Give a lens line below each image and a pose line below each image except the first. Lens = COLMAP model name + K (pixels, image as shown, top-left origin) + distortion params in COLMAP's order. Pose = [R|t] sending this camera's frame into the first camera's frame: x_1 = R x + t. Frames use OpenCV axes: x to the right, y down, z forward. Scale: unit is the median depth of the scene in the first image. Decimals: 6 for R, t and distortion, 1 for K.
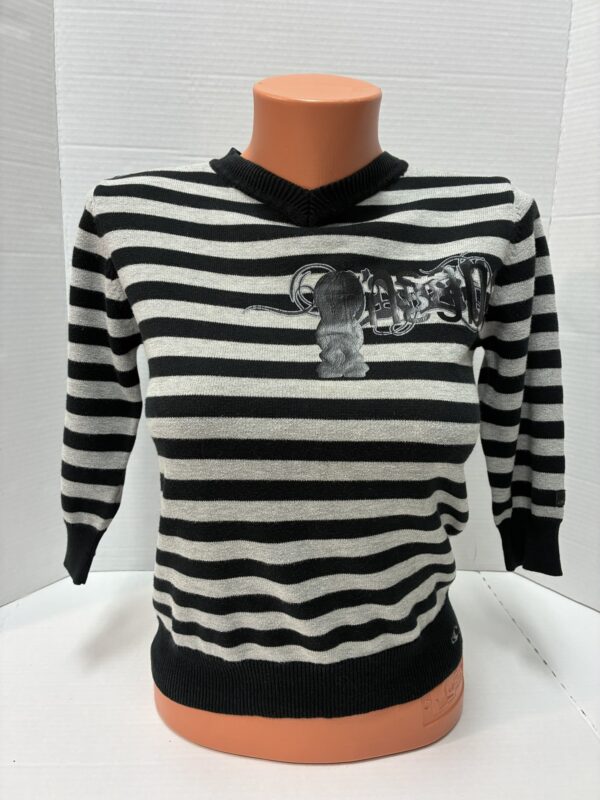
lens RADIAL K [[615.7, 0, 300.0], [0, 615.7, 400.0], [0, 0, 1]] dist [0.129300, -0.212993]
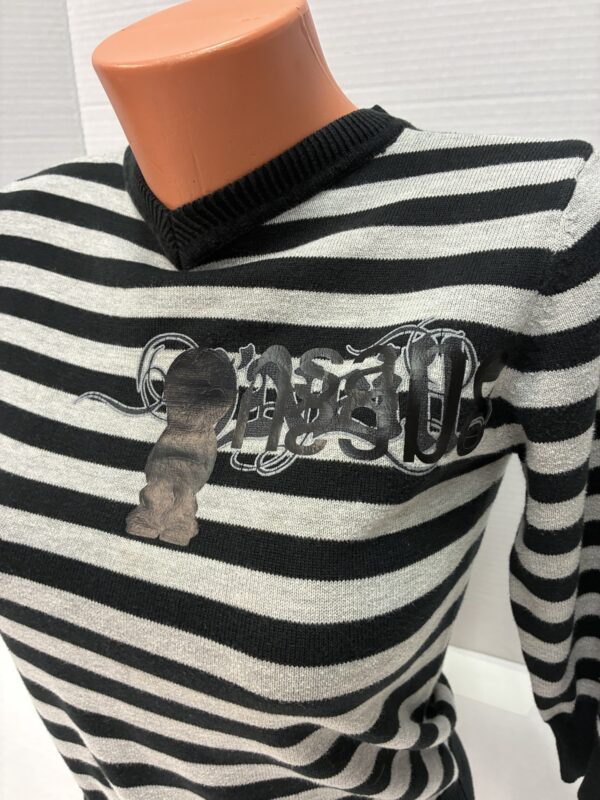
lens RADIAL K [[615.7, 0, 300.0], [0, 615.7, 400.0], [0, 0, 1]] dist [0.129300, -0.212993]
pose [[0.896484, 0.110111, -0.429175, 0.293173], [-0.035056, 0.983218, 0.179033, -0.189963], [0.441686, -0.145455, 0.885300, 0.345349]]
